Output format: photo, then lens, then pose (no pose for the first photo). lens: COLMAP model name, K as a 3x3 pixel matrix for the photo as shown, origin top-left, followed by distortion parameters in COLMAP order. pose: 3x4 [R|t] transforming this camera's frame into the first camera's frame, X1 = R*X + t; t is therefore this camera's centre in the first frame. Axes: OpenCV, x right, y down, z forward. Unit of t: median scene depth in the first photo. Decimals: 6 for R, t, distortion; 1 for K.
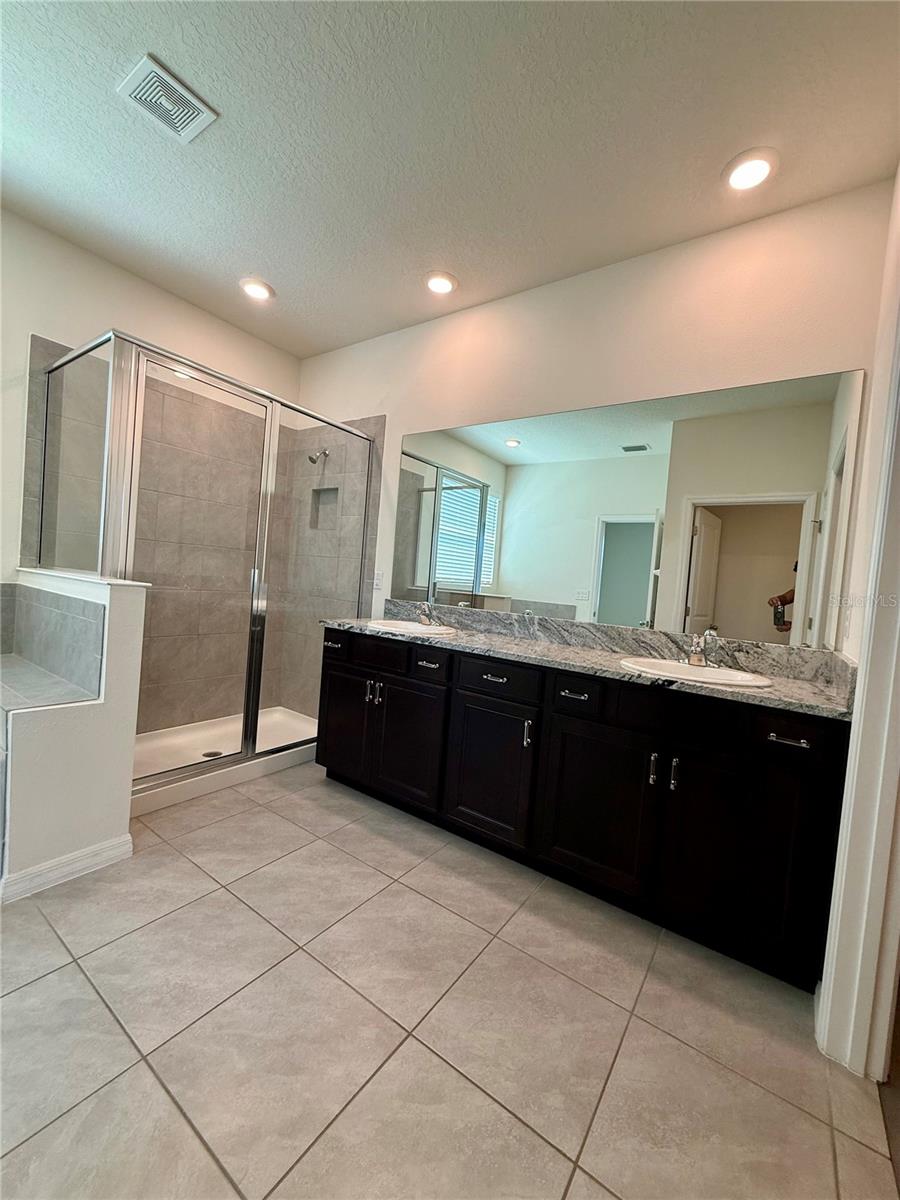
lens RADIAL K [[479.3, 0, 452.8], [0, 479.3, 597.2], [0, 0, 1]] dist [-0.001003, 0.000021]
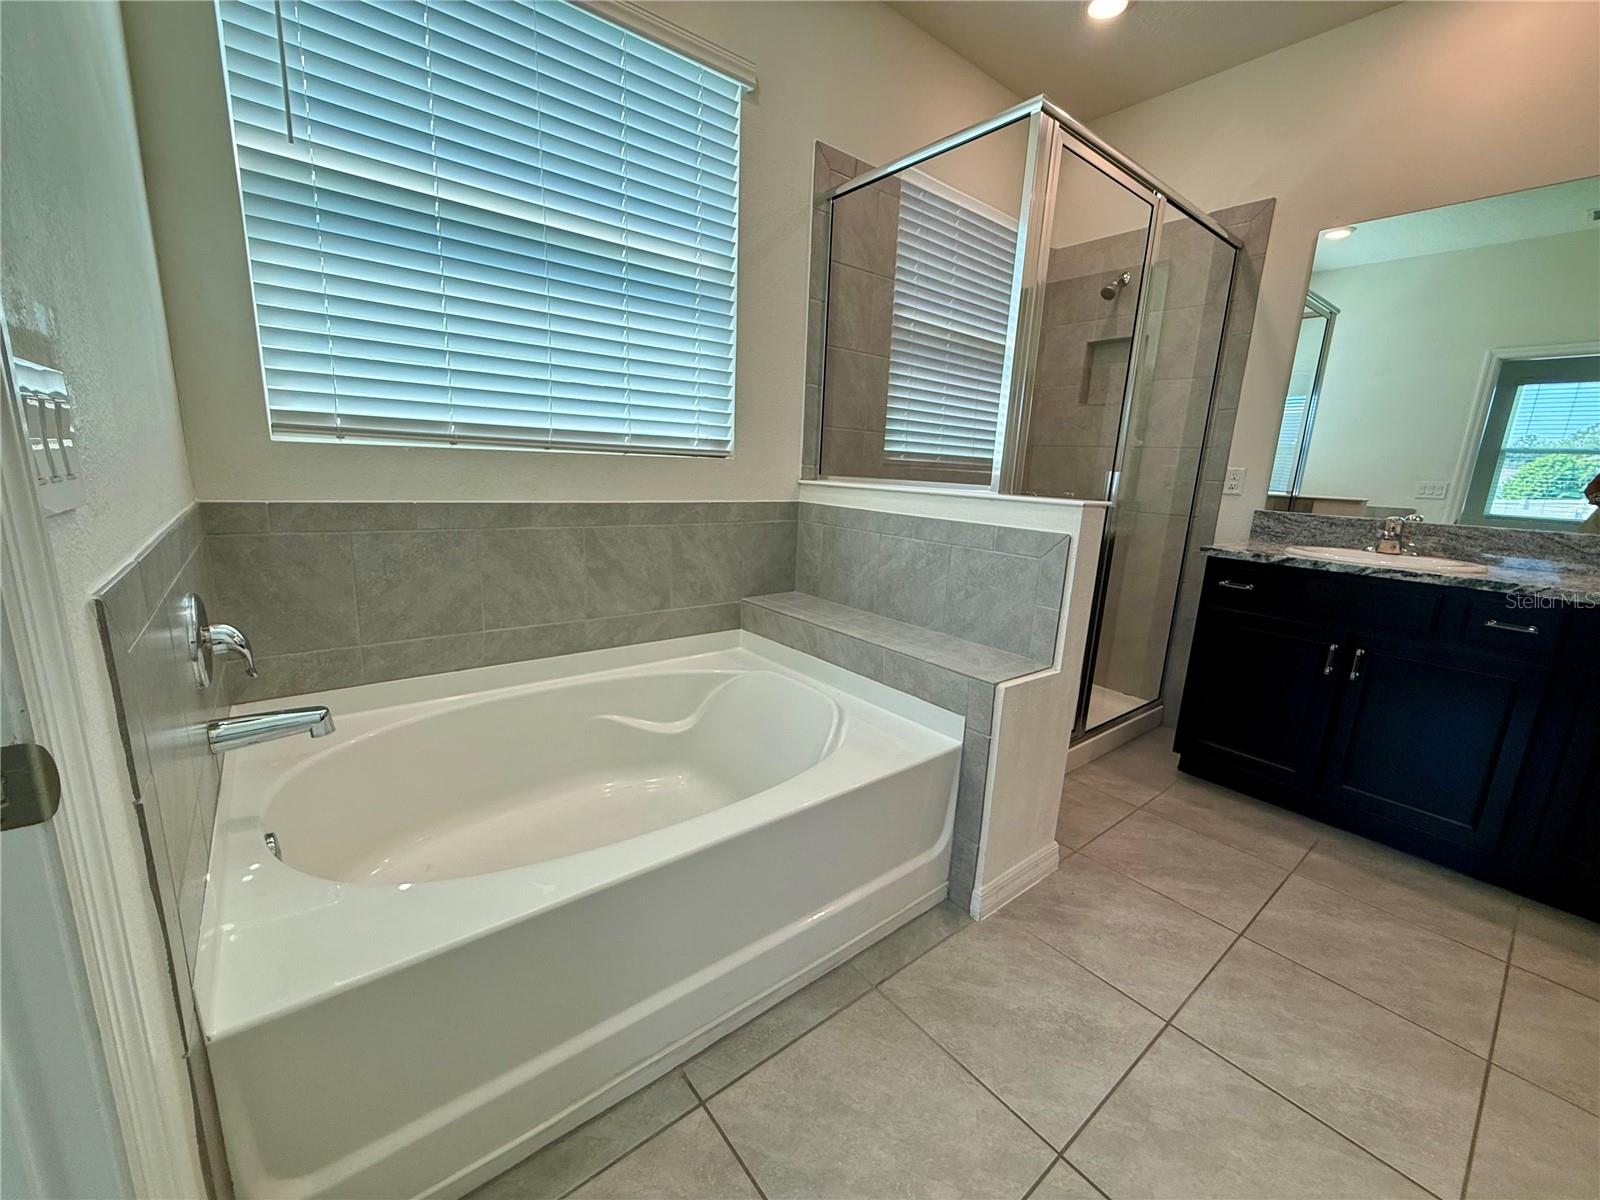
lens RADIAL K [[639.1, 0, 796.2], [0, 639.1, 599.4], [0, 0, 1]] dist [-0.001003, 0.000021]
pose [[0.959350, 0.023120, -0.281269, -0.587025], [0.022549, 0.987173, 0.158054, -0.033240], [0.281315, -0.157971, 0.946524, 0.001319]]
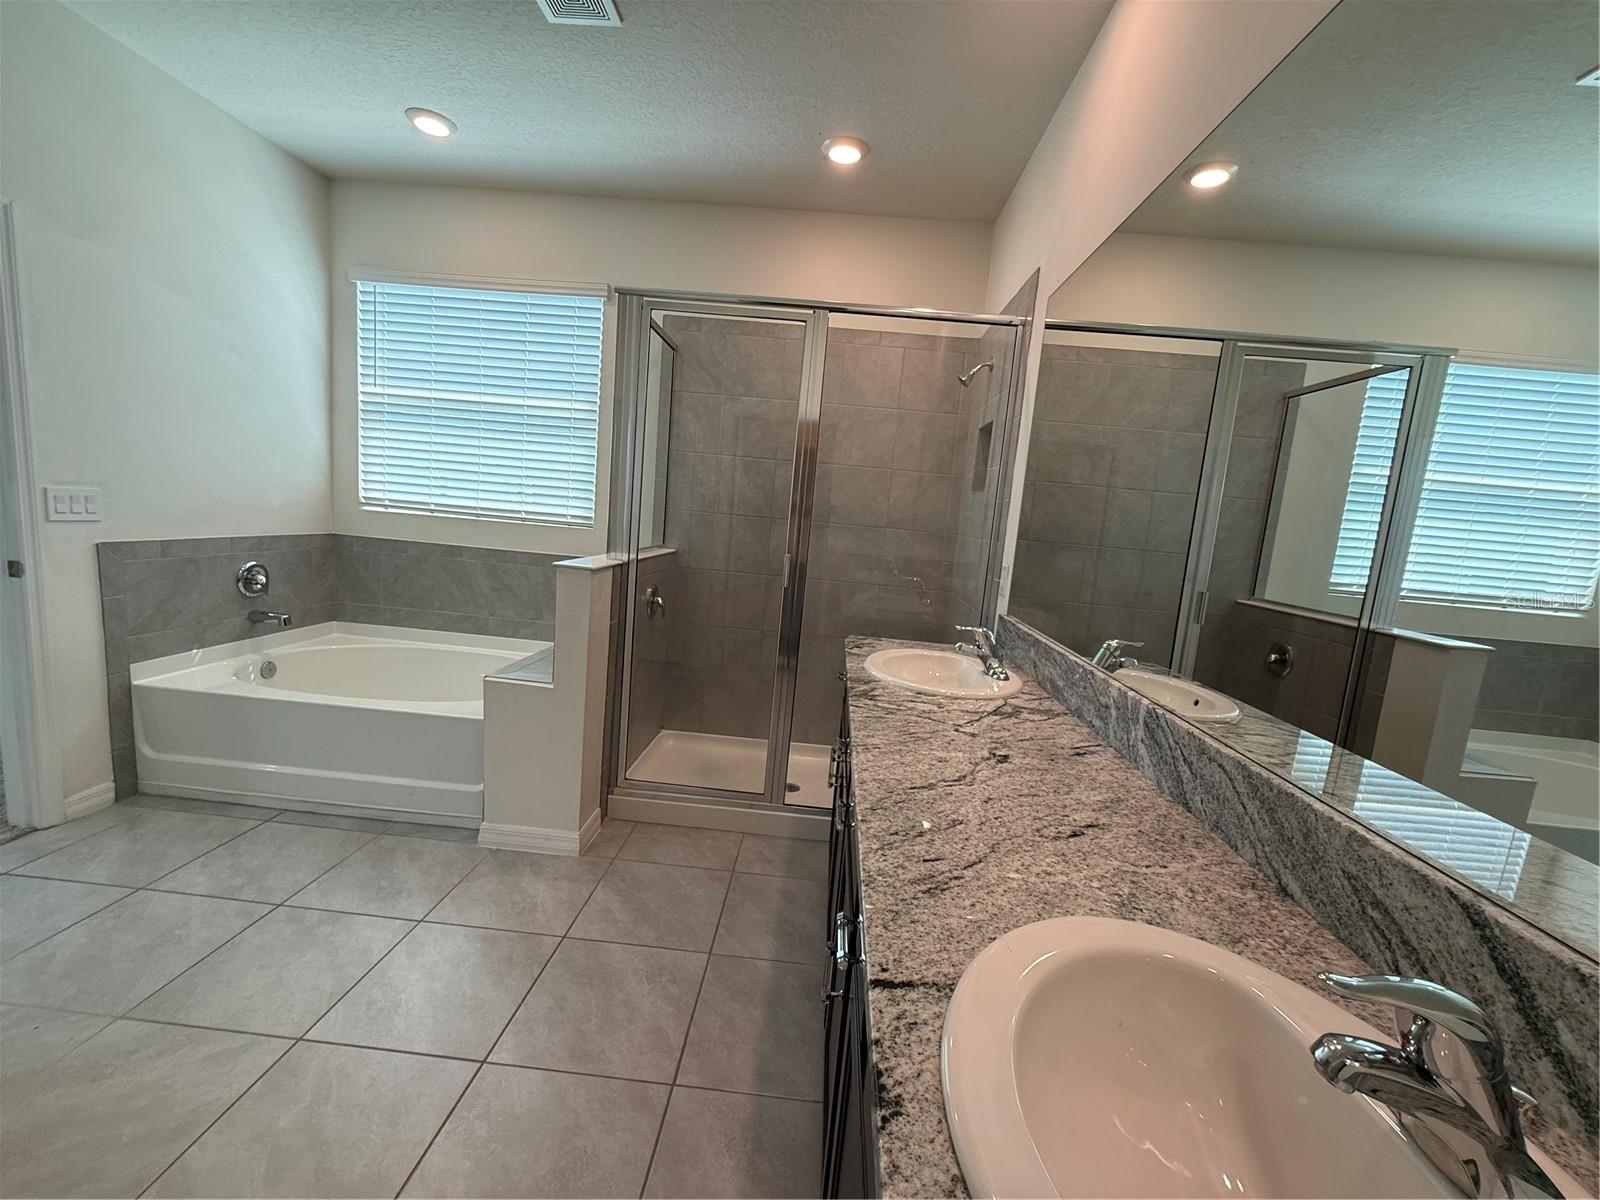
lens RADIAL K [[639.1, 0, 800.8], [0, 639.1, 602.8], [0, 0, 1]] dist [-0.001003, 0.000021]
pose [[0.531568, 0.086334, -0.842604, 0.422985], [-0.072189, 0.995790, 0.056488, -0.041445], [0.843934, 0.030800, 0.535562, 0.506660]]
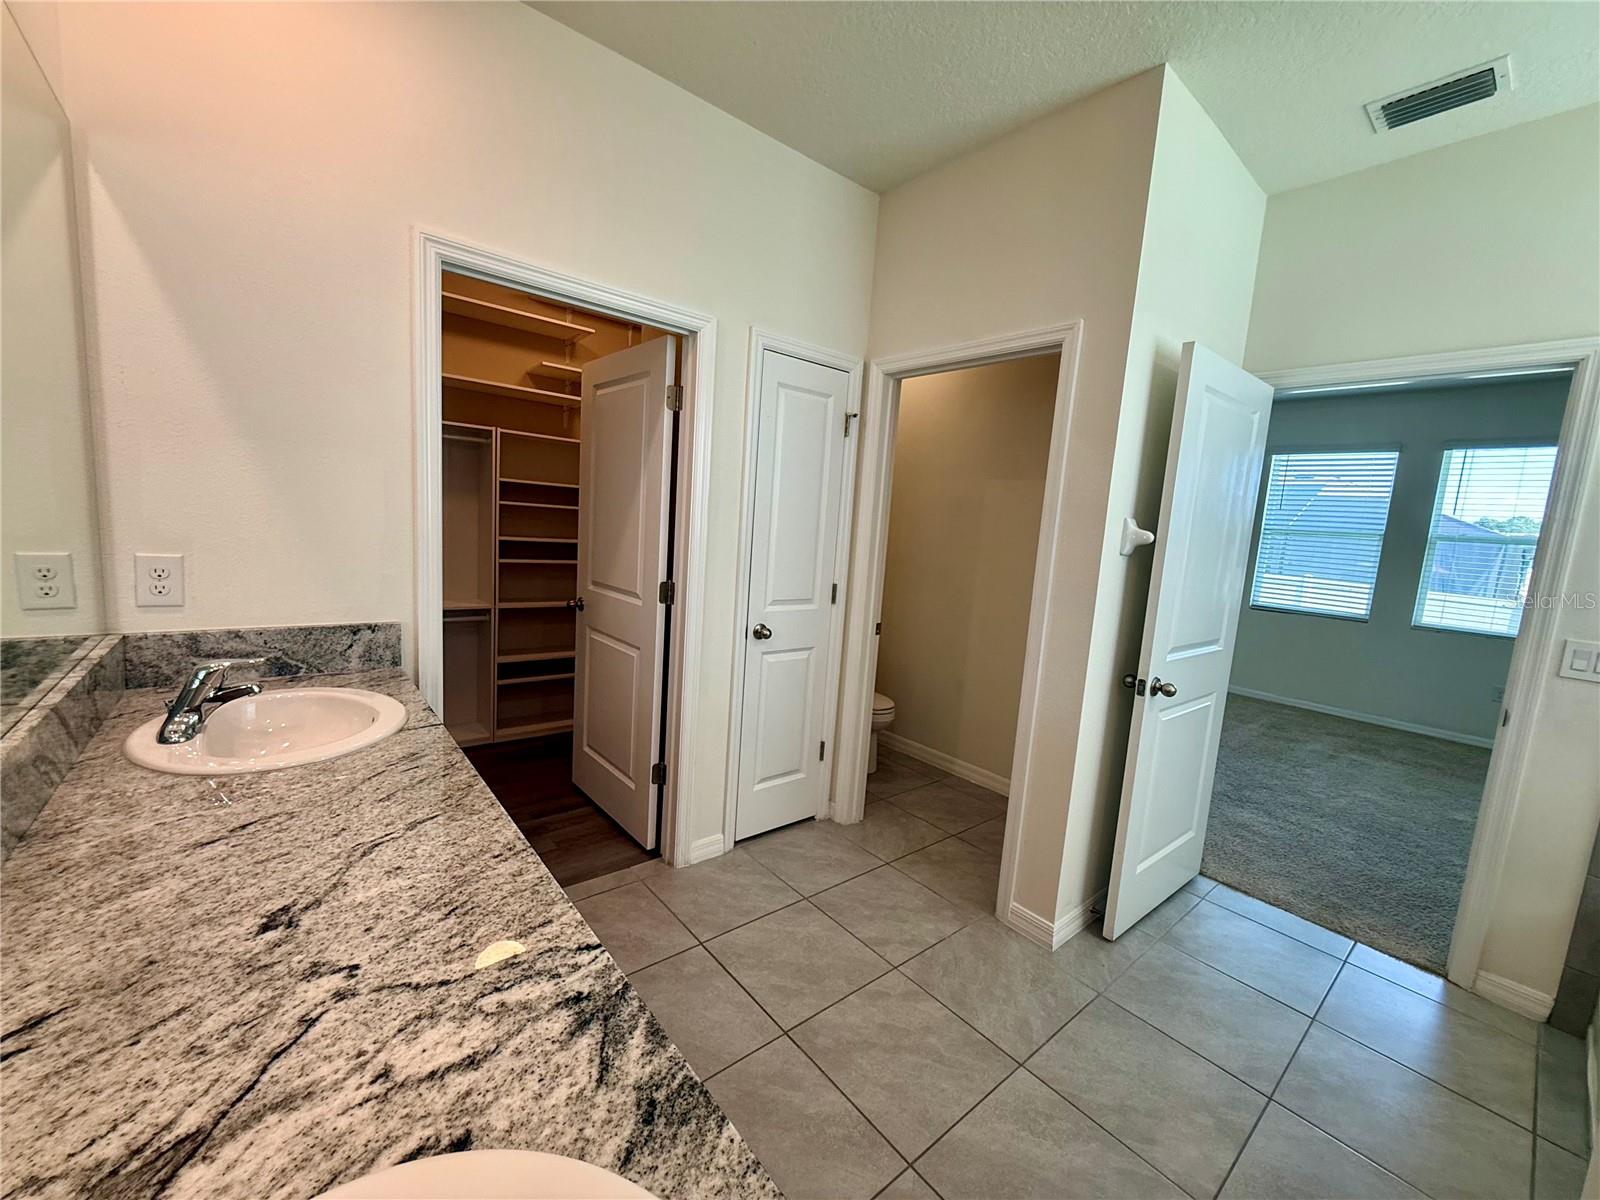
lens RADIAL K [[639.1, 0, 808.5], [0, 639.1, 601.7], [0, 0, 1]] dist [-0.001003, 0.000021]
pose [[-0.954948, -0.176919, 0.238271, -0.146019], [-0.135990, 0.974489, 0.178543, -0.130840], [-0.263780, 0.138096, -0.954646, 1.068961]]
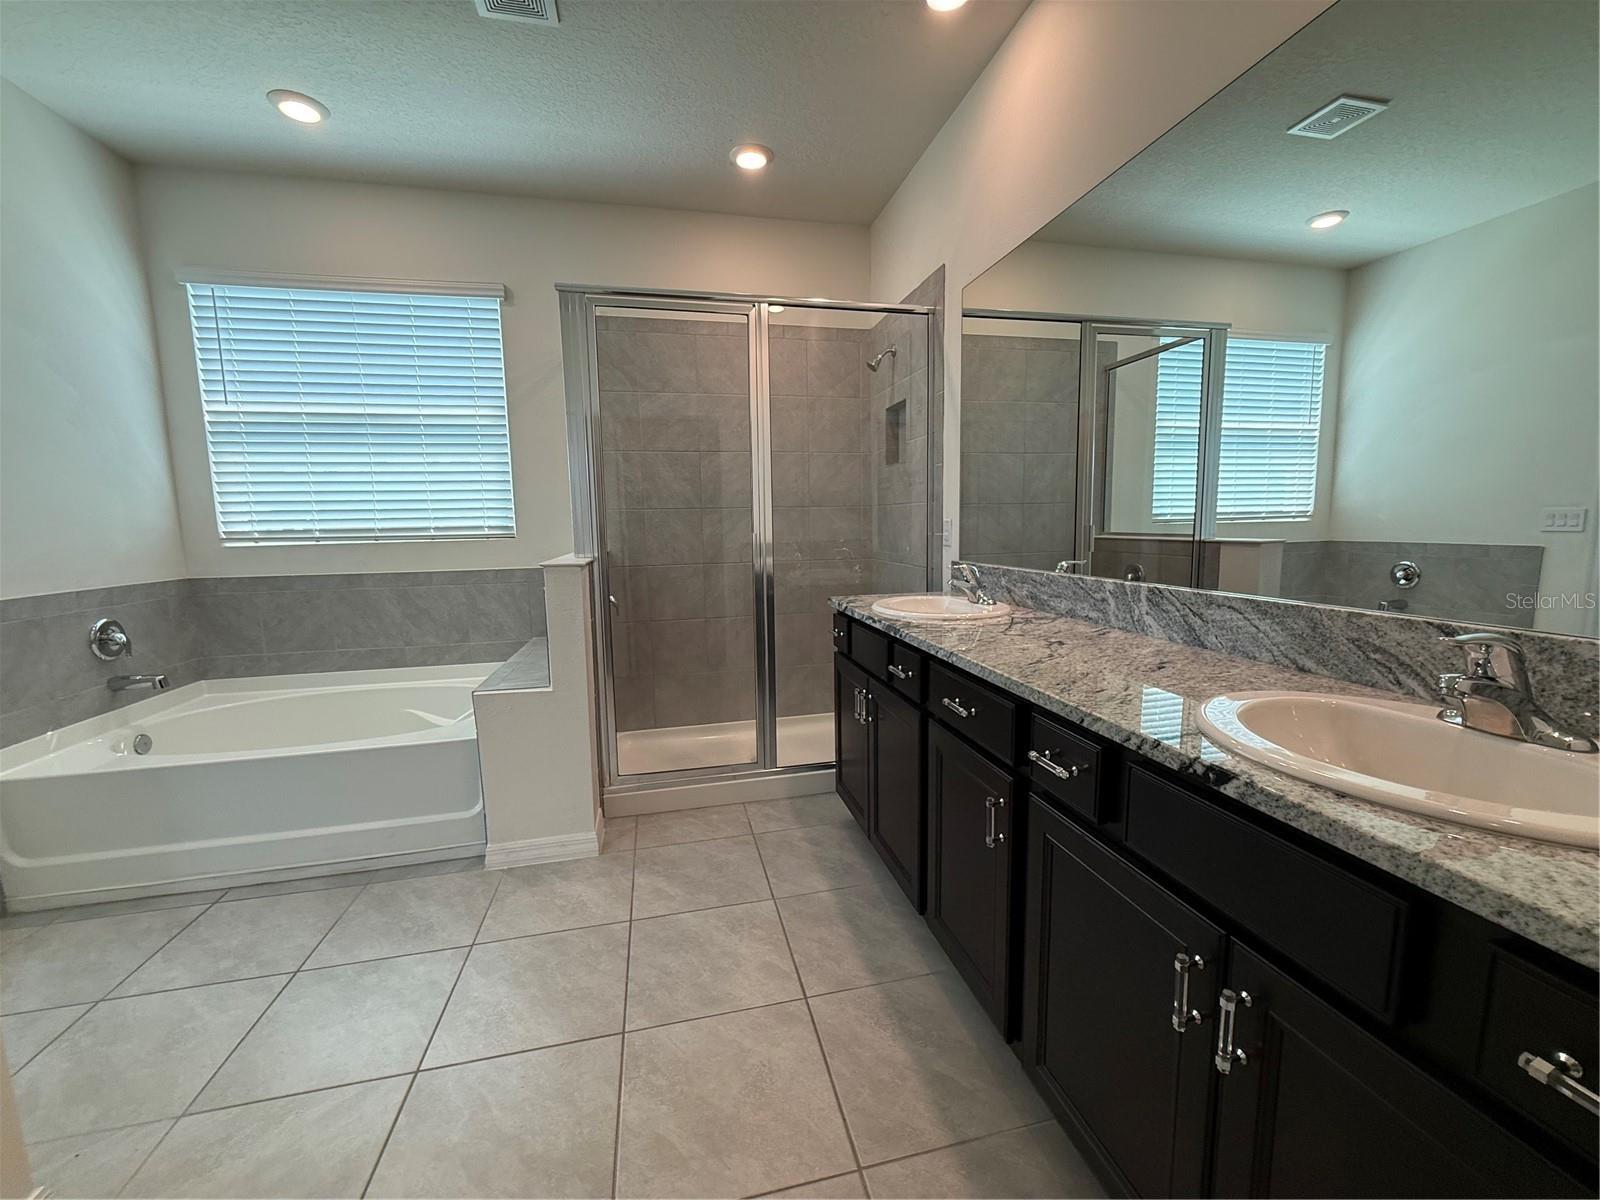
lens RADIAL K [[639.1, 0, 801.5], [0, 639.1, 602.7], [0, 0, 1]] dist [-0.001003, 0.000021]
pose [[0.736321, -0.007077, -0.676595, 0.344035], [0.054455, 0.997322, 0.048830, 0.007880], [0.674437, -0.072798, 0.734734, 0.289167]]
